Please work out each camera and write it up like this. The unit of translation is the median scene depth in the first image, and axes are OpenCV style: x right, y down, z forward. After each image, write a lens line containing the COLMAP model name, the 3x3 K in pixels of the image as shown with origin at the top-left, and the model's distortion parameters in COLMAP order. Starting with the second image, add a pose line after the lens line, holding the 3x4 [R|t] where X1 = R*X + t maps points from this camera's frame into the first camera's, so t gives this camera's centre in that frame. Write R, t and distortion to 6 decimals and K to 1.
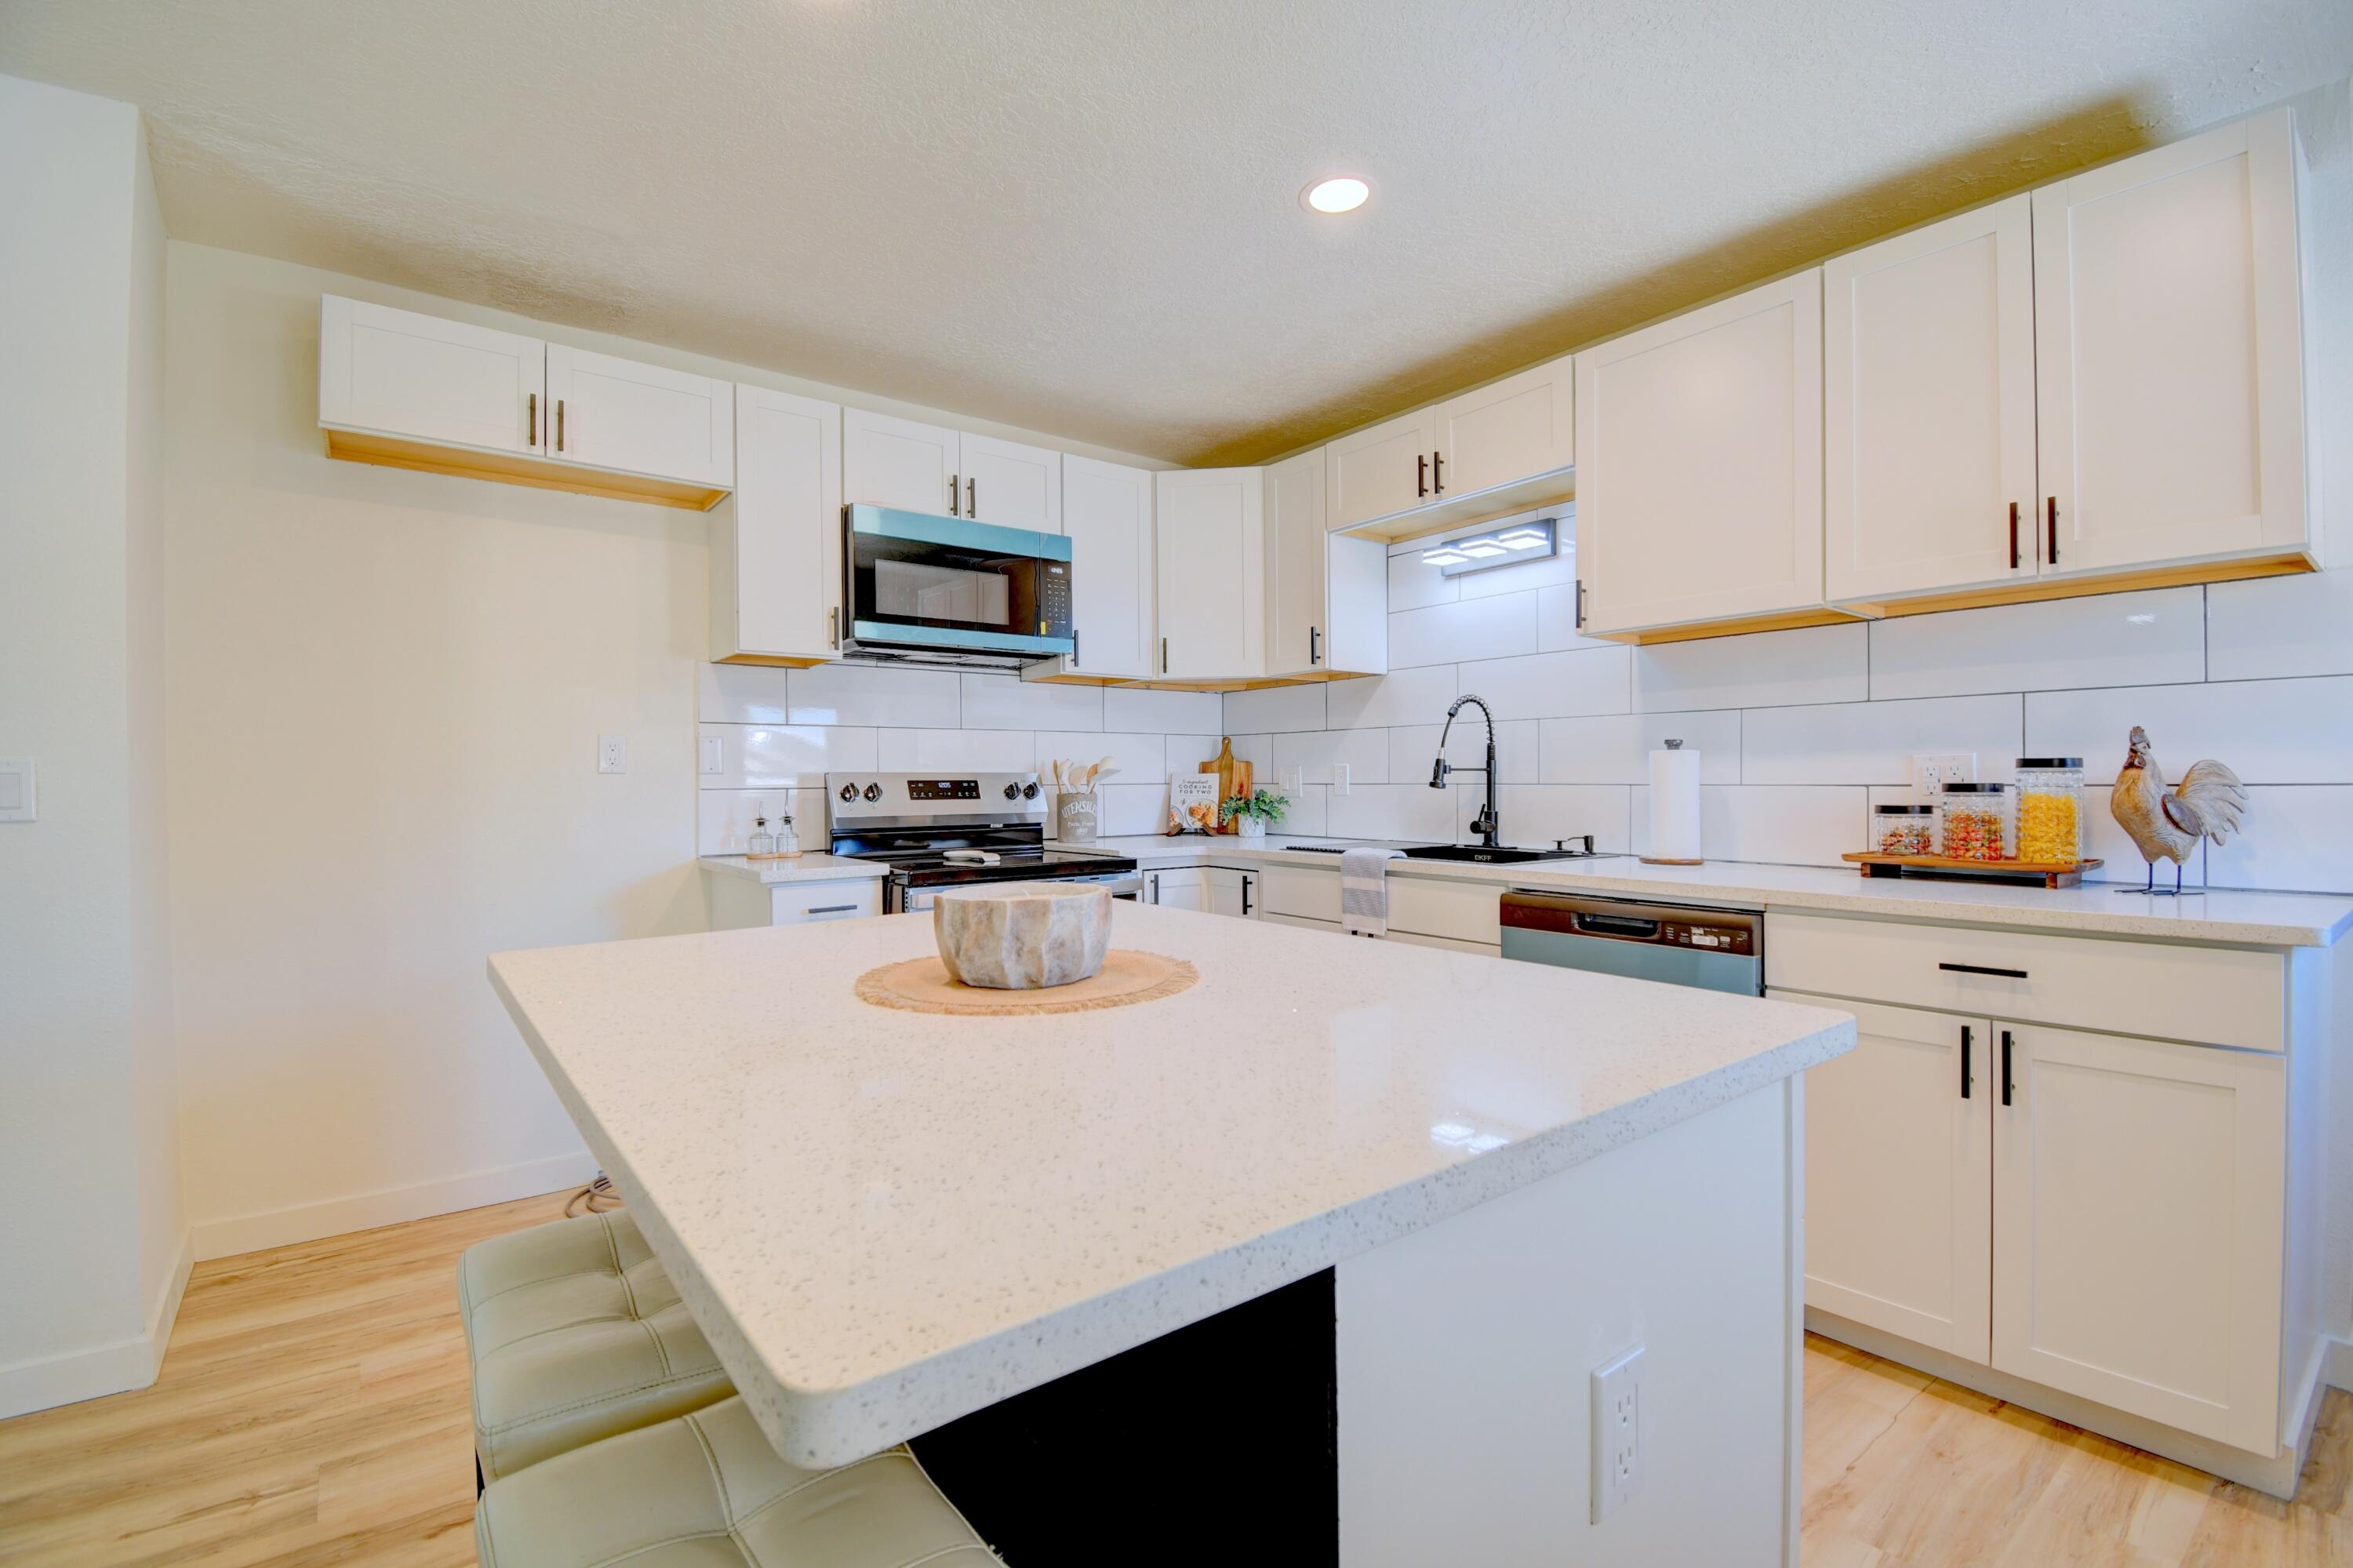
lens RADIAL K [[1051.7, 0, 1174.0], [0, 1051.7, 789.8], [0, 0, 1]] dist [0.003063, -0.000391]
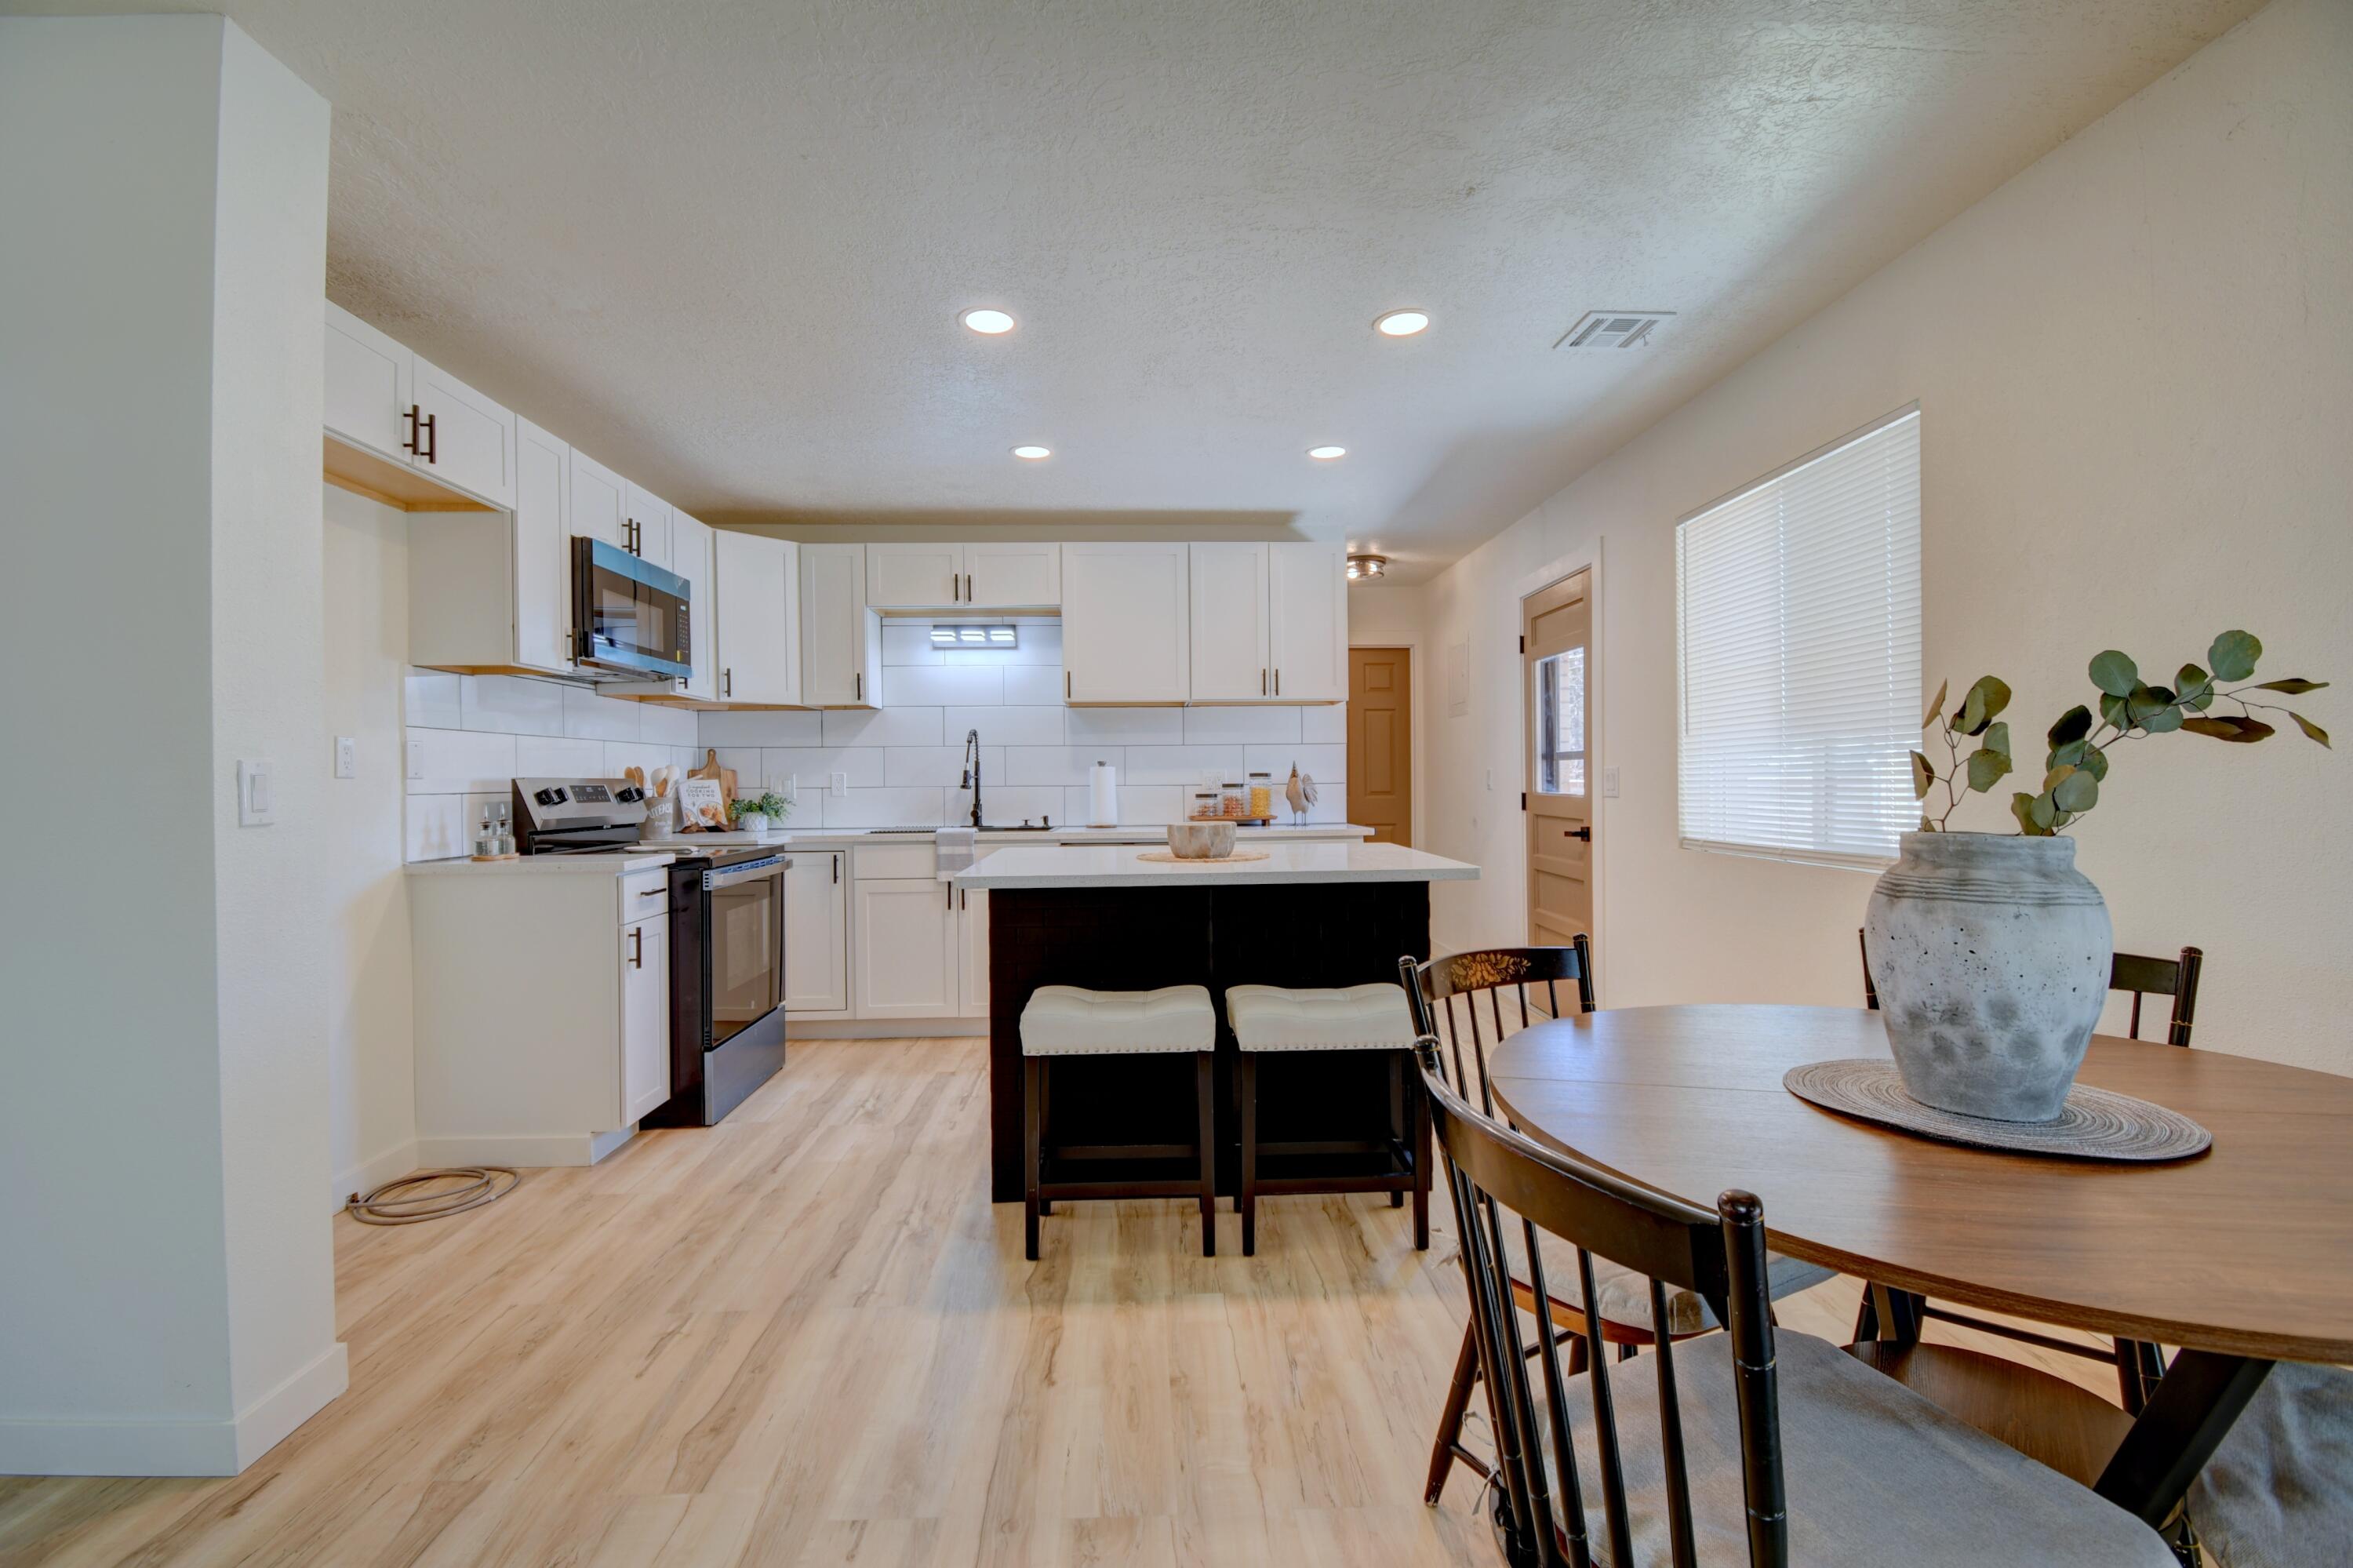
lens RADIAL K [[1051.7, 0, 1174.0], [0, 1051.7, 783.7], [0, 0, 1]] dist [0.003063, -0.000391]
pose [[0.572497, -0.002644, 0.819903, -0.820937], [0.013973, 0.999881, -0.006533, 0.005342], [-0.819788, 0.015197, 0.572466, -0.135892]]
